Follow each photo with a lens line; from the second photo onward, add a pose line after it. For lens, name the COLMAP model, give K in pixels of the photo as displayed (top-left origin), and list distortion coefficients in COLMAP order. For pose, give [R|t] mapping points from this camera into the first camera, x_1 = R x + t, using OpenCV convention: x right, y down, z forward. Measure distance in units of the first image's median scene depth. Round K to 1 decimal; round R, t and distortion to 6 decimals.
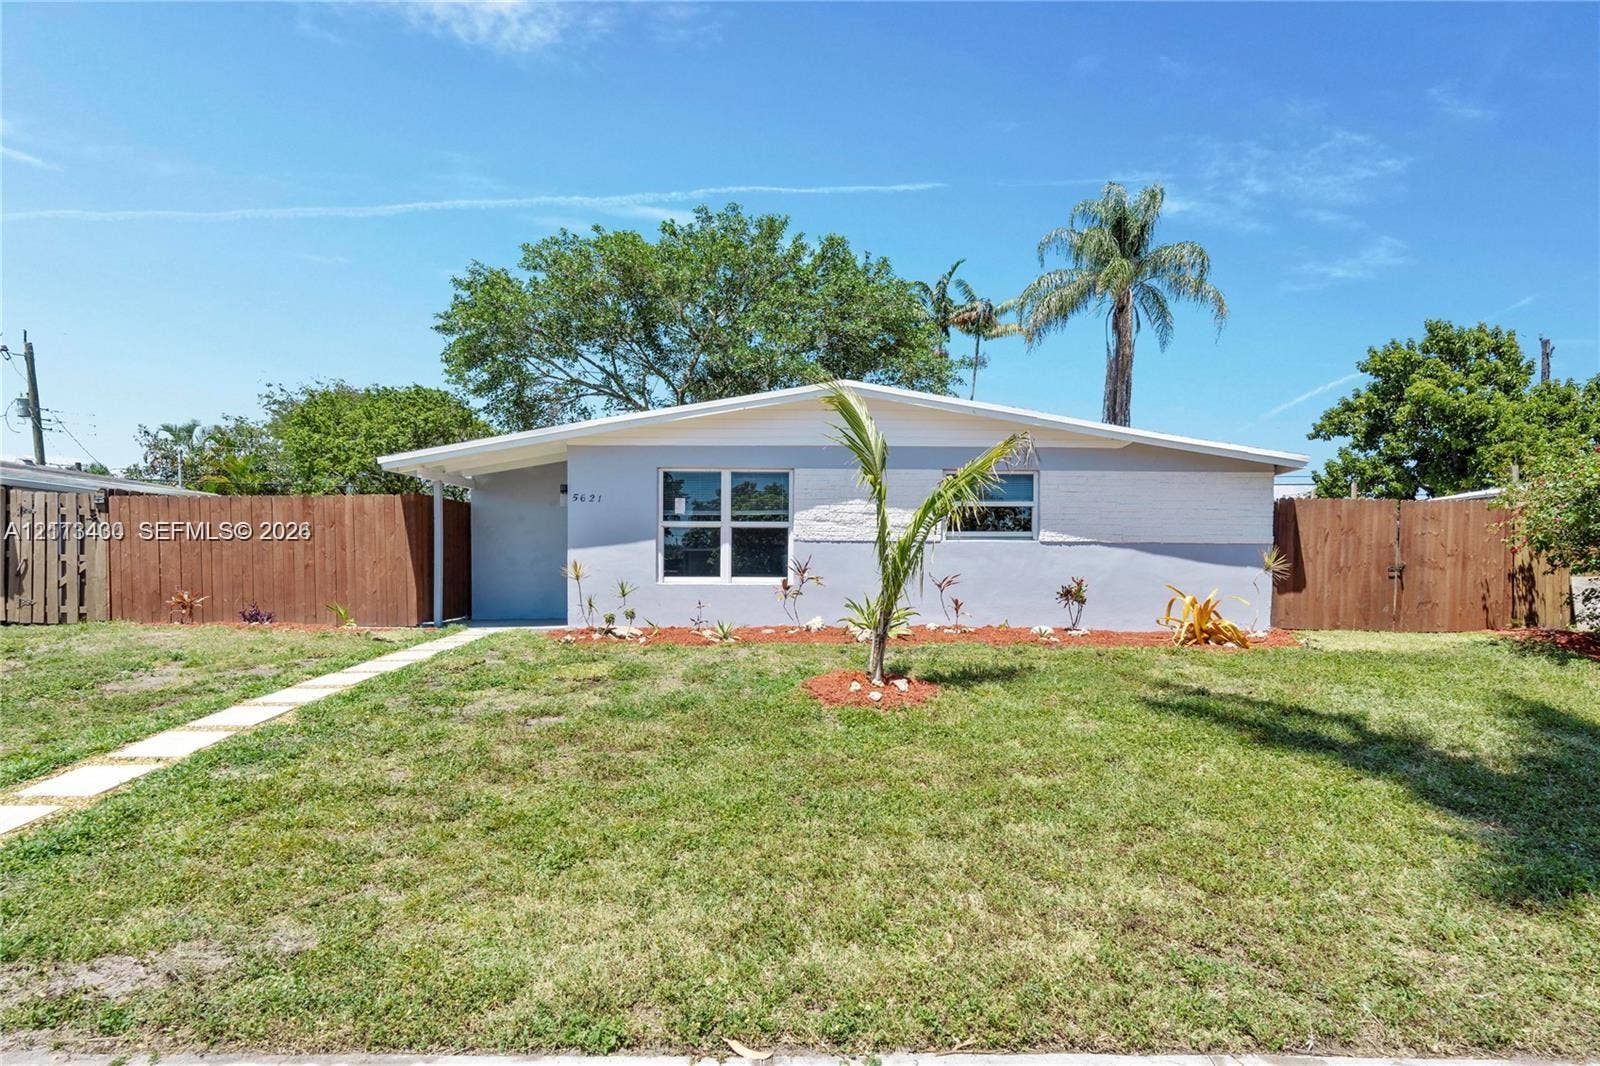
lens RADIAL K [[621.7, 0, 800.1], [0, 621.7, 542.5], [0, 0, 1]] dist [-0.003867, -0.000273]
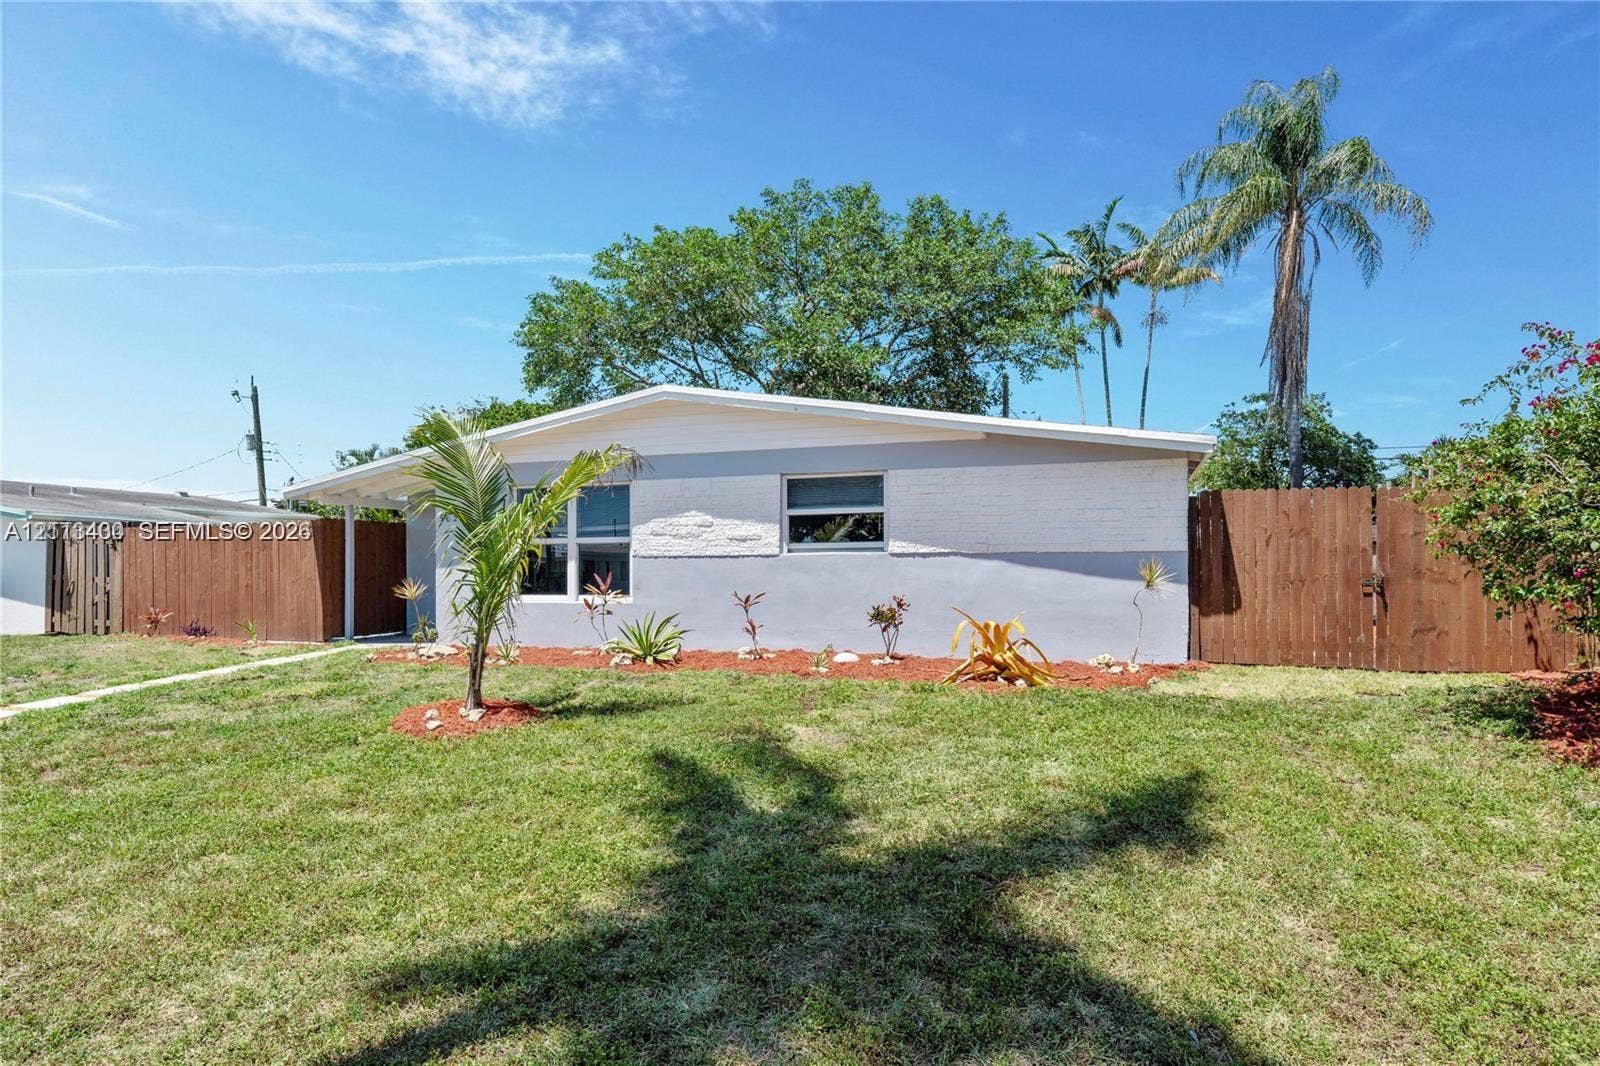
lens RADIAL K [[695.9, 0, 795.1], [0, 695.9, 533.4], [0, 0, 1]] dist [-0.002872, -0.000052]
pose [[0.966816, -0.024536, -0.254292, 0.494736], [0.020140, 0.999600, -0.019879, -0.012065], [0.254678, 0.014098, 0.966923, 0.038378]]
